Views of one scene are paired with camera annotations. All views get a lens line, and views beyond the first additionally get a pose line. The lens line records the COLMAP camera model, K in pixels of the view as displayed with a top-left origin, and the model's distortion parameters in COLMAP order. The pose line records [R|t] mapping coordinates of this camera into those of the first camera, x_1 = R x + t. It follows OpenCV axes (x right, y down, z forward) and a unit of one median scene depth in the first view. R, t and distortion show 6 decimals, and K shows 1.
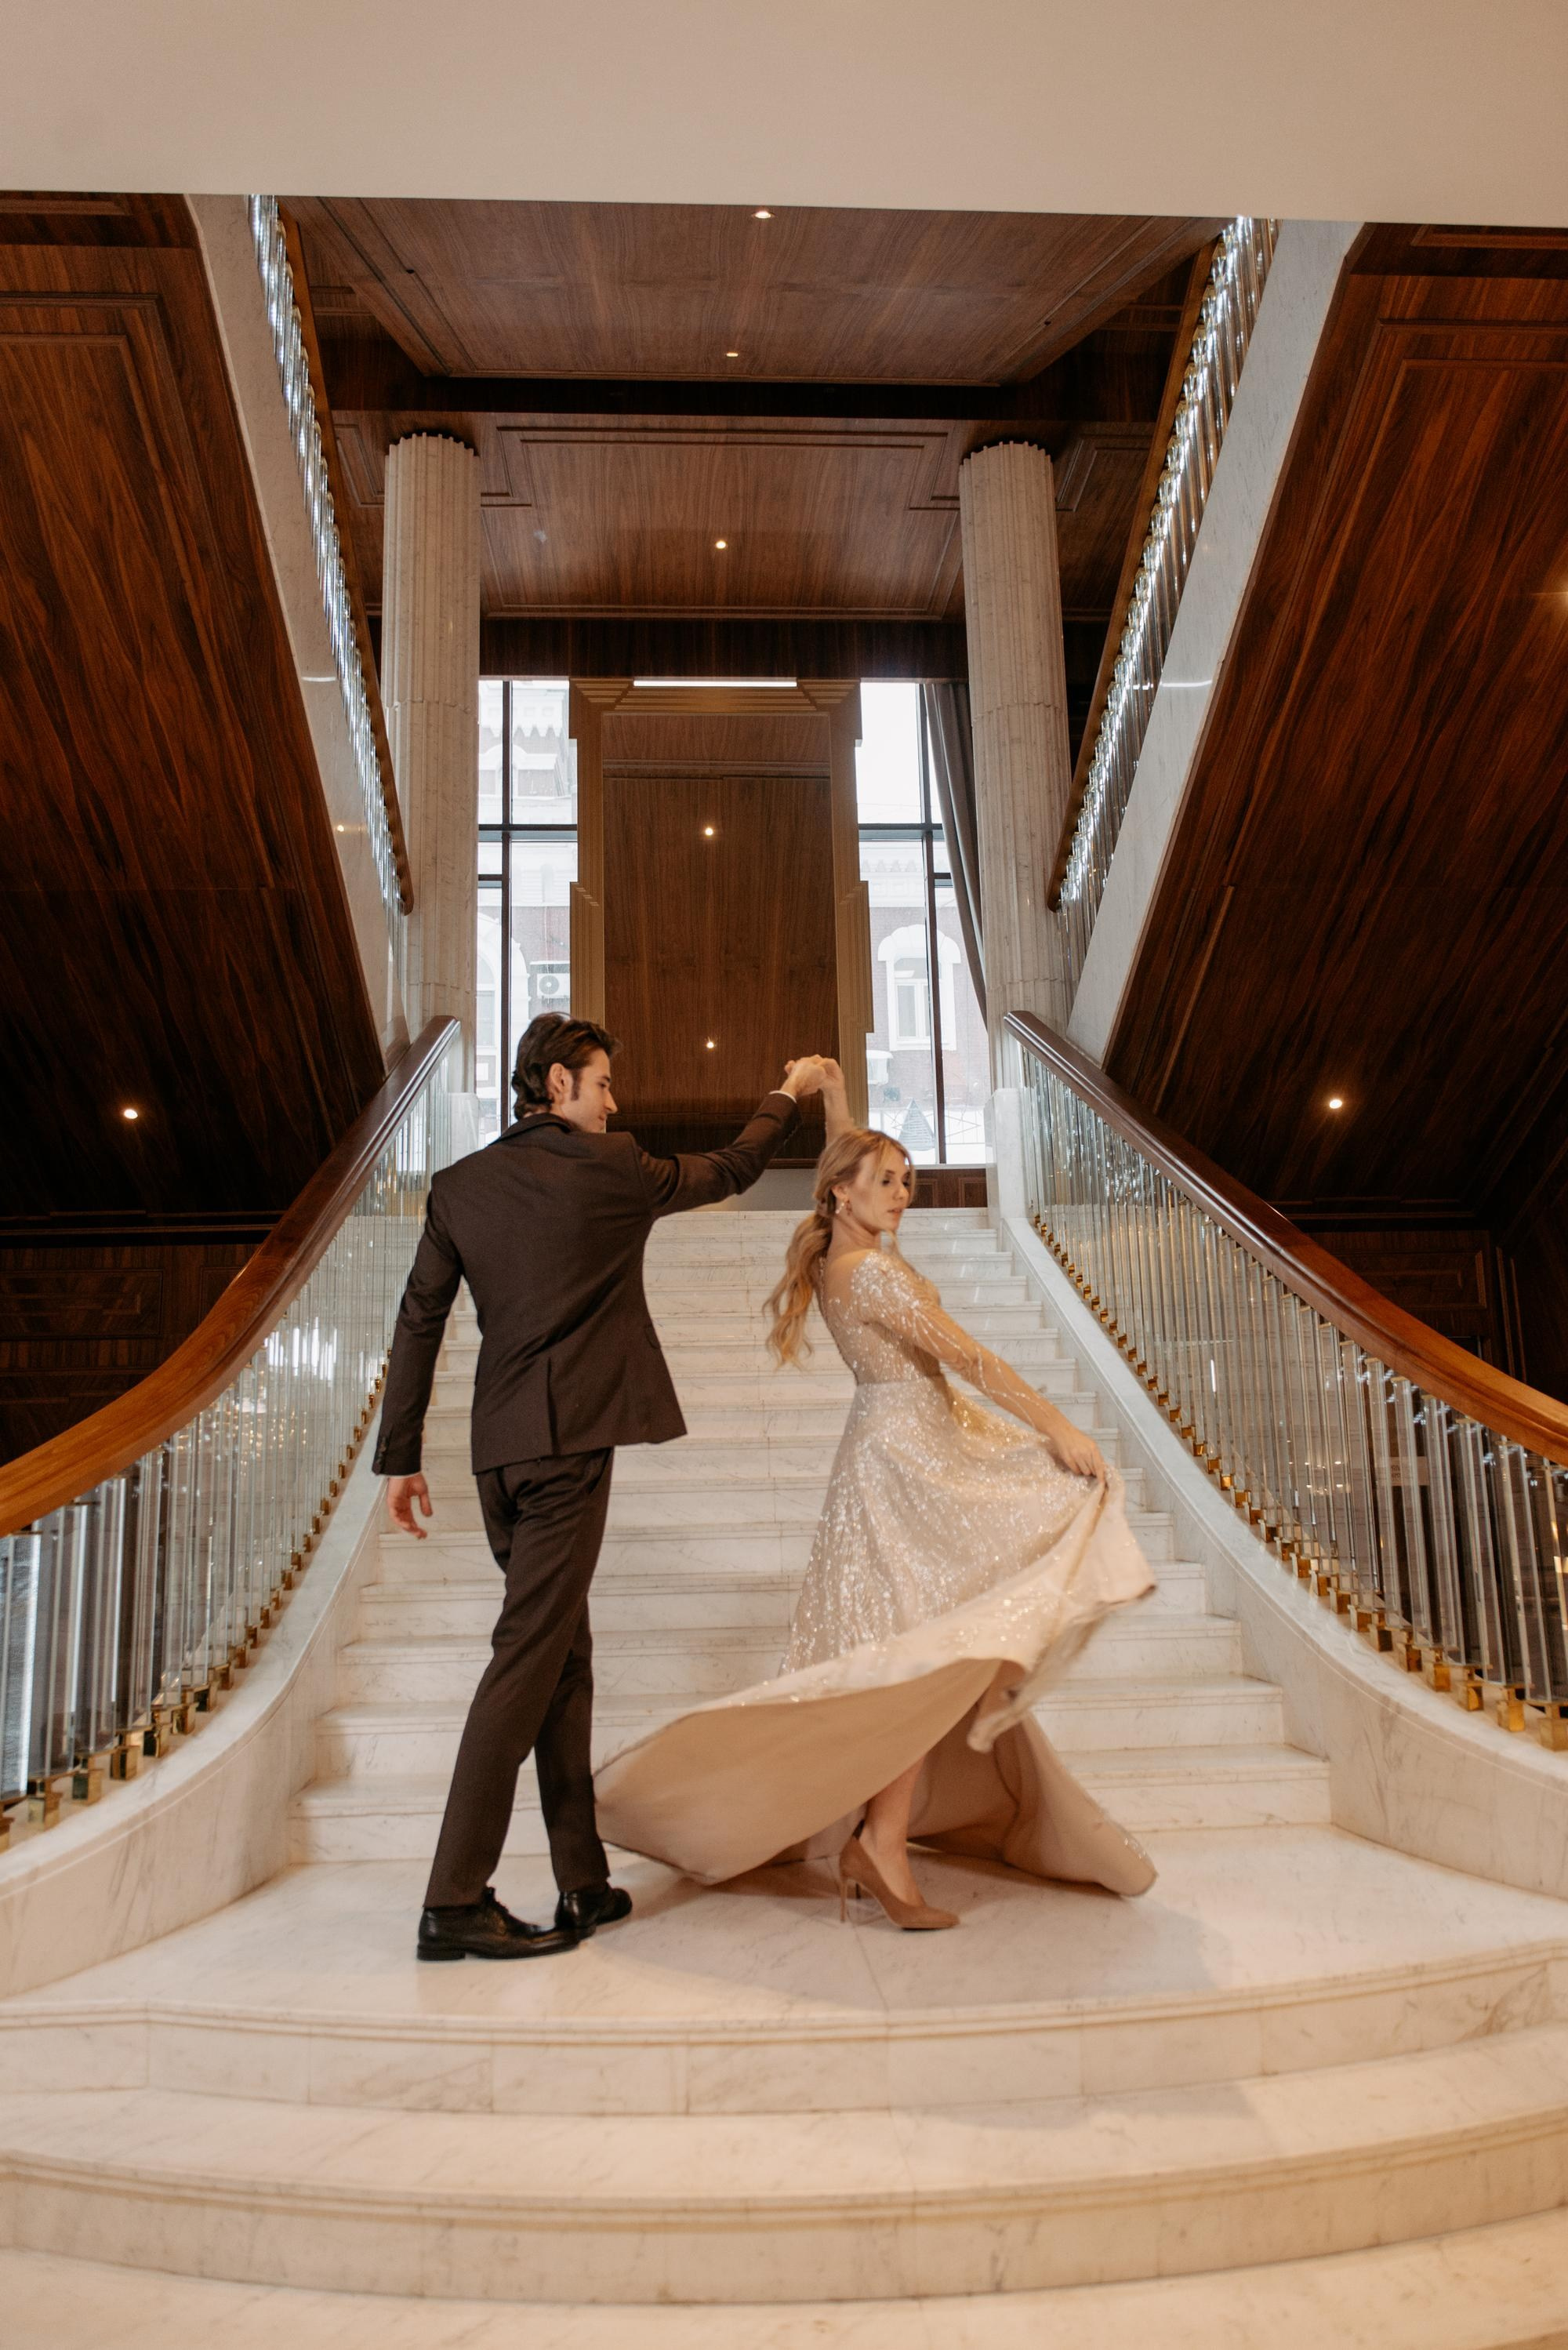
lens RADIAL K [[1694.4, 0, 784.0], [0, 1694.4, 1175.0], [0, 0, 1]] dist [-0.002331, -0.002149]
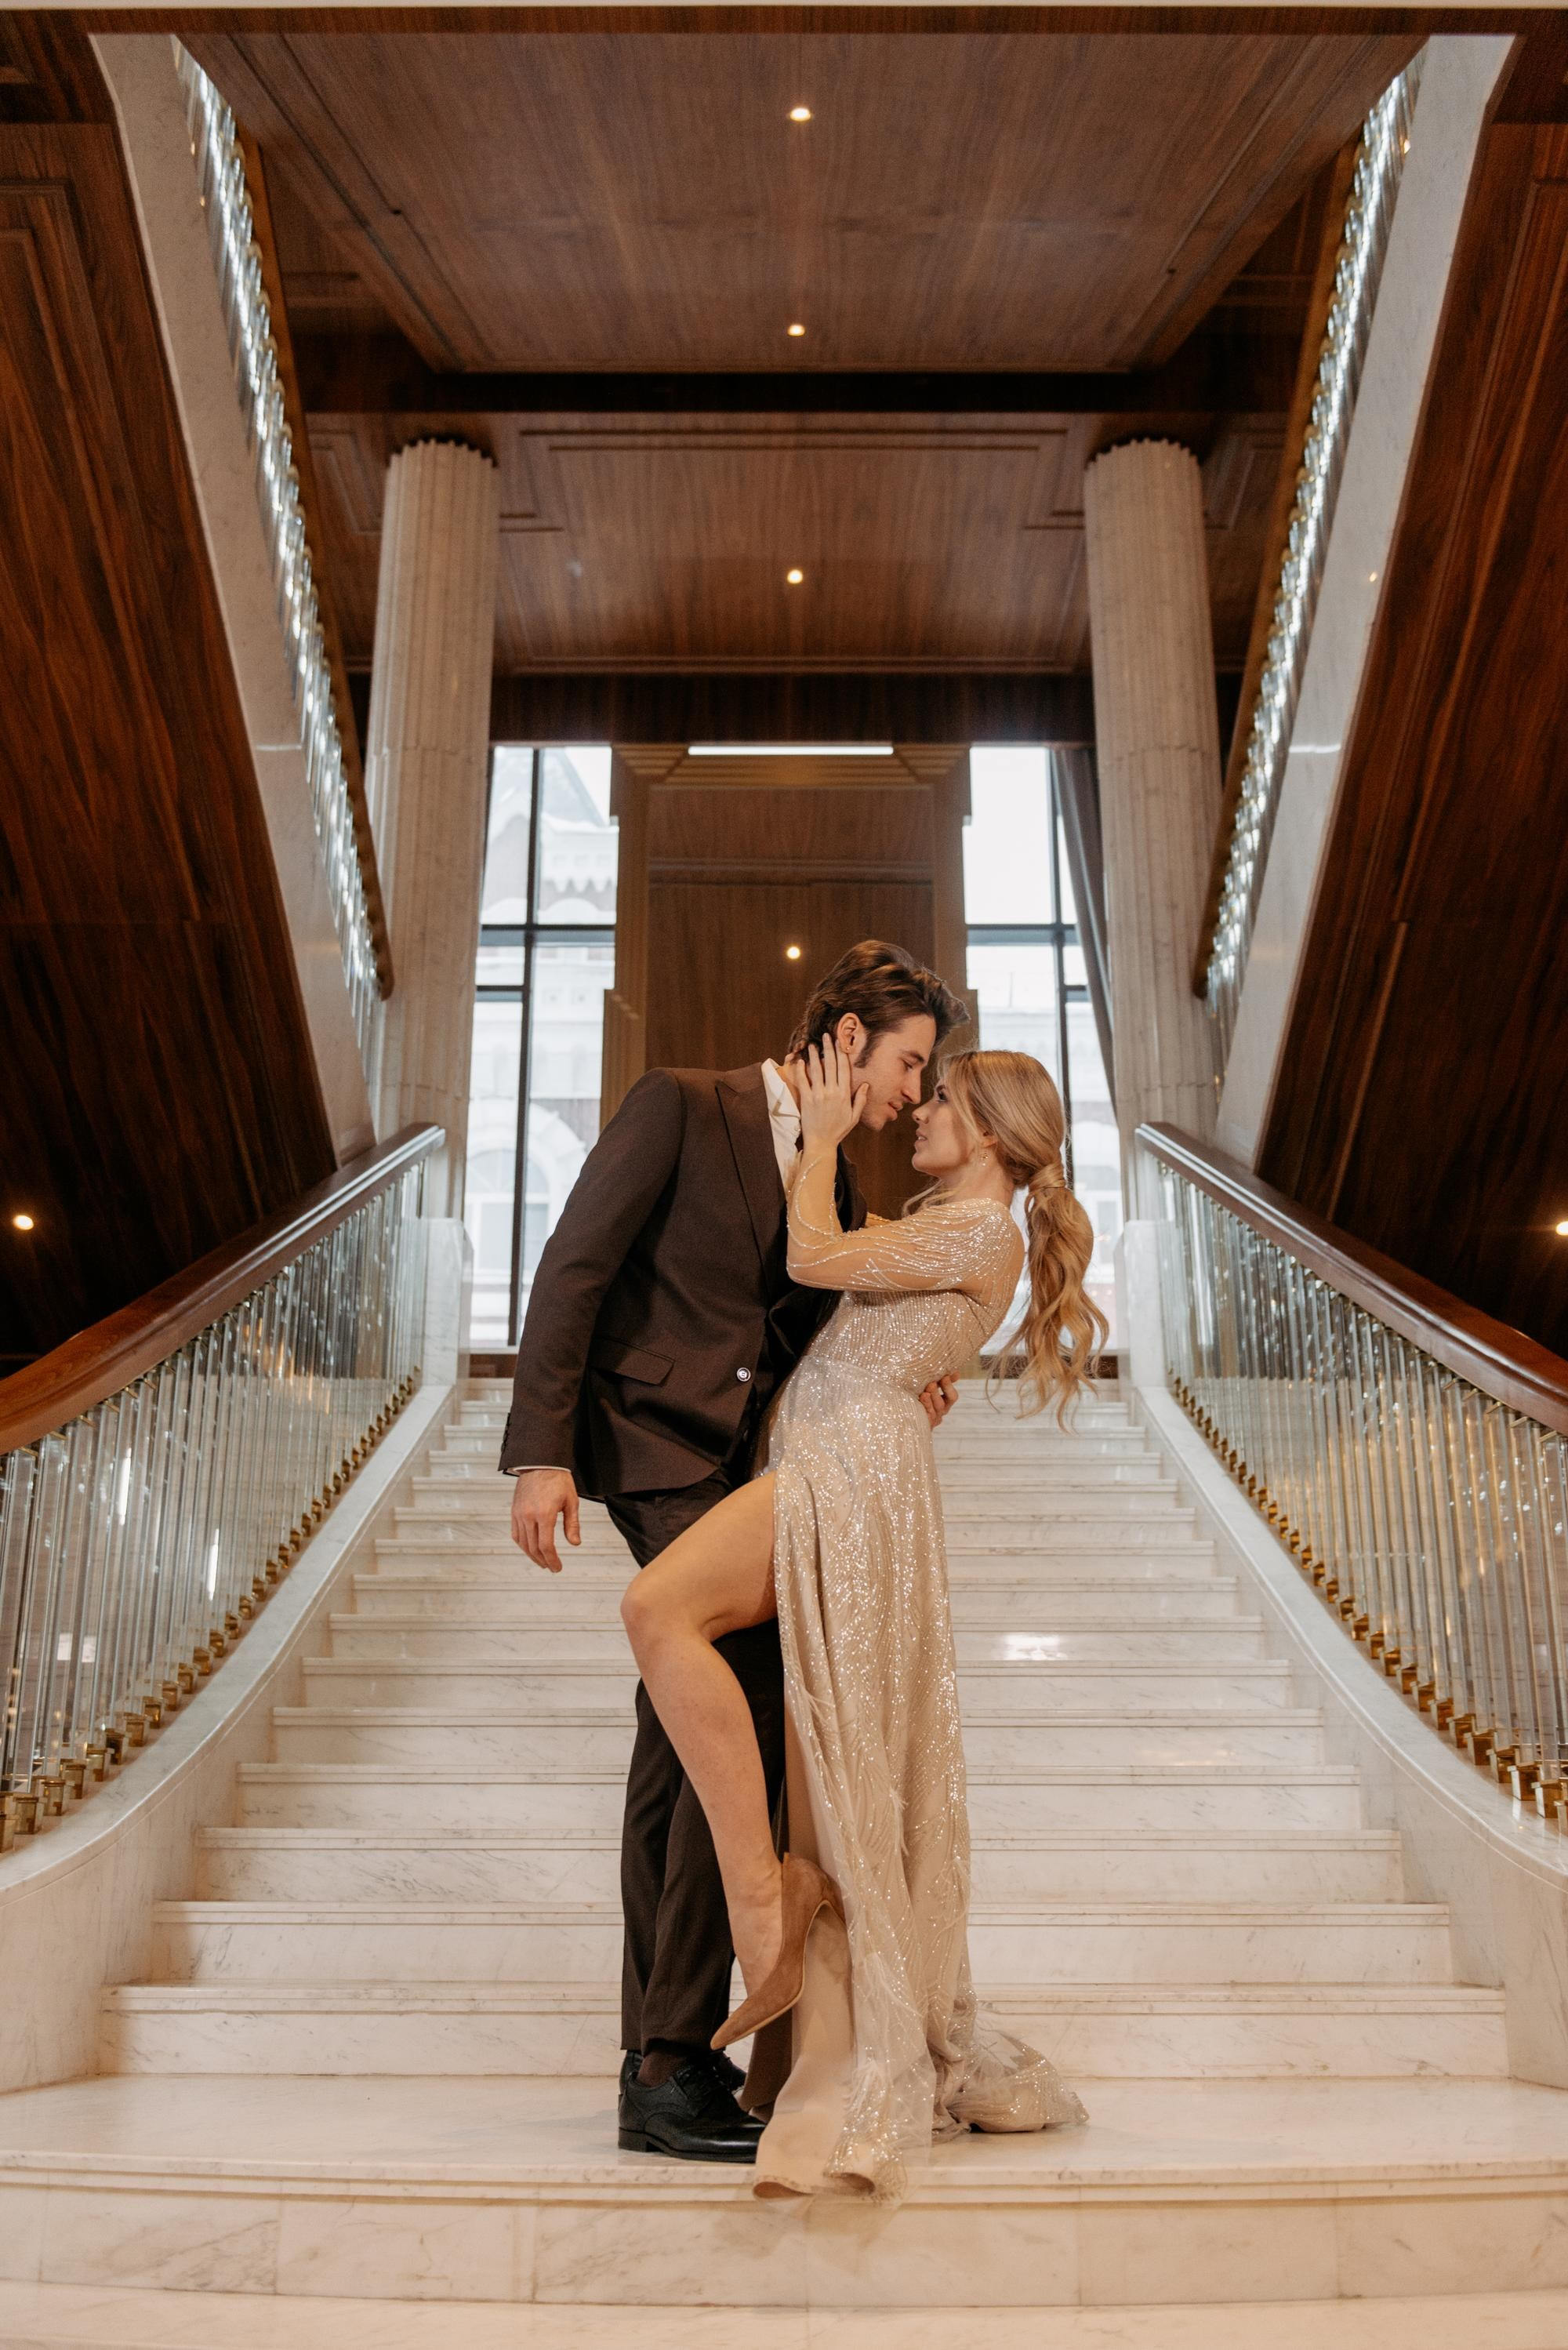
lens RADIAL K [[2179.6, 0, 784.0], [0, 2179.6, 1175.0], [0, 0, 1]] dist [-0.003011, 0.003591]
pose [[0.997641, 0.005989, -0.068391, 0.043455], [-0.015150, 0.990834, -0.134232, 0.075371], [0.066960, 0.134952, 0.988587, 0.003051]]
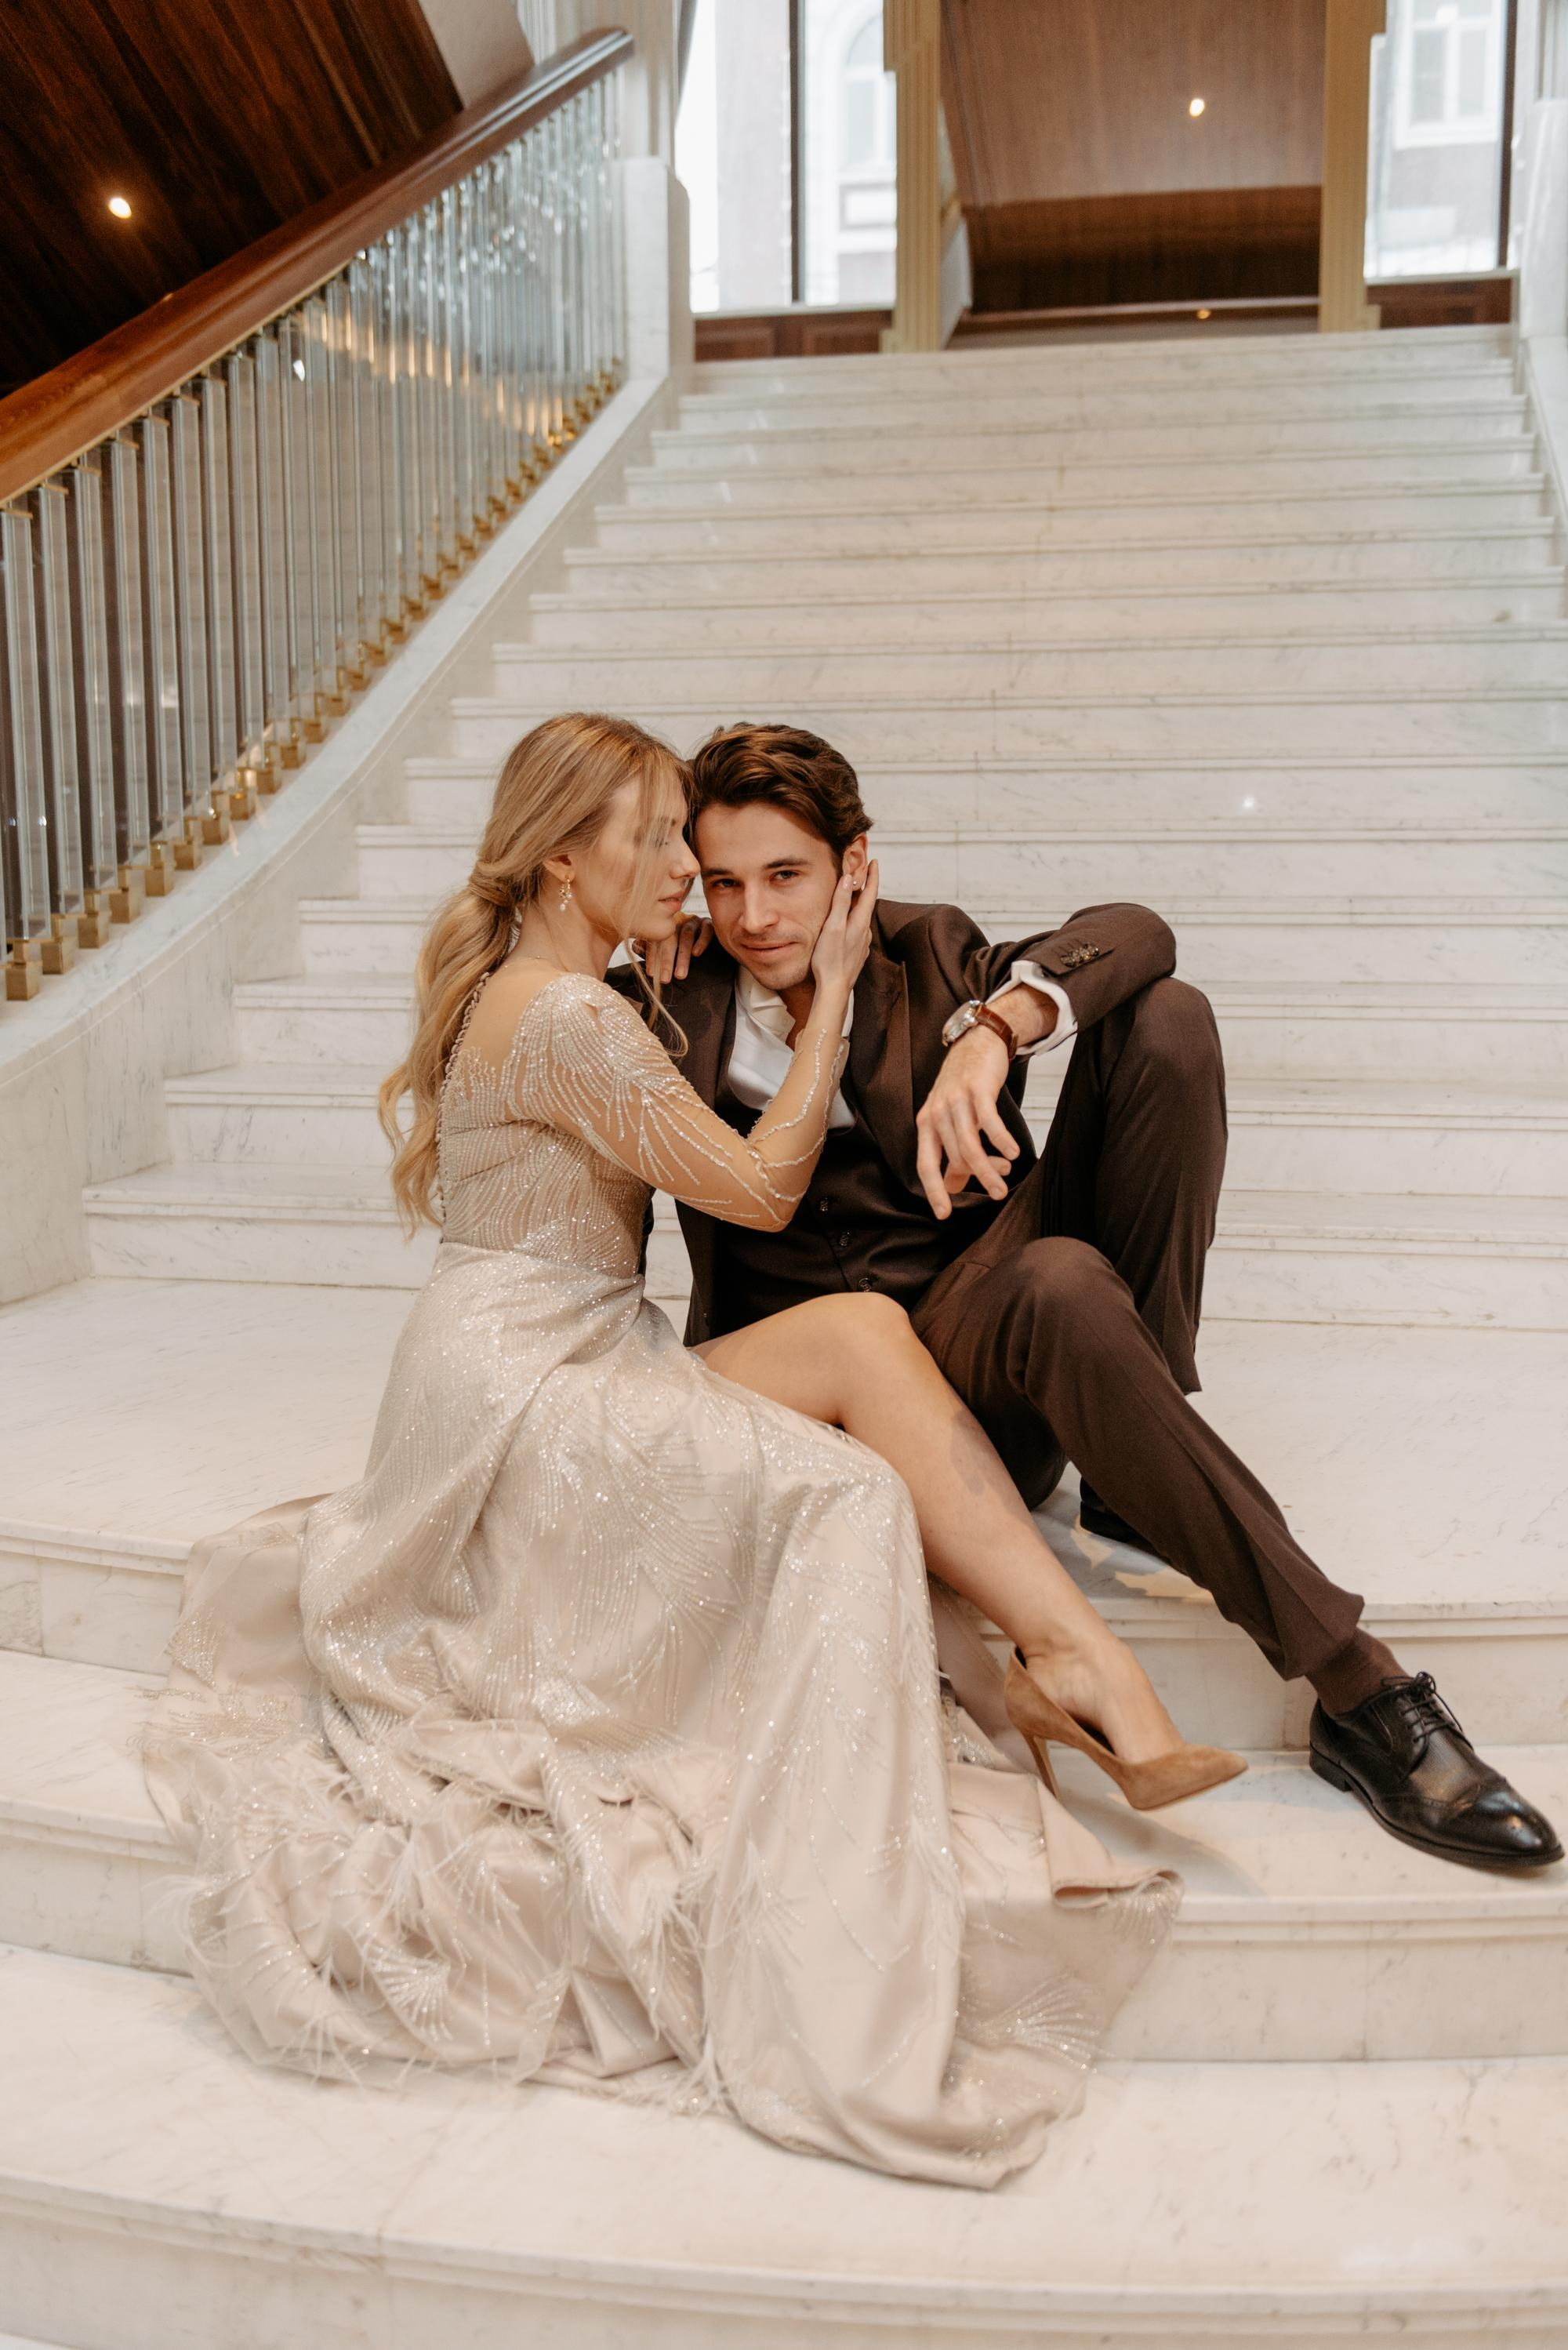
lens RADIAL K [[2311.5, 0, 784.0], [0, 2311.5, 1175.0], [0, 0, 1]] dist [-0.015103, 0.003276]
pose [[0.963141, 0.058257, -0.262613, 0.125748], [0.030719, 0.946060, 0.322532, 0.039861], [0.267237, -0.318711, 0.909400, 0.128144]]
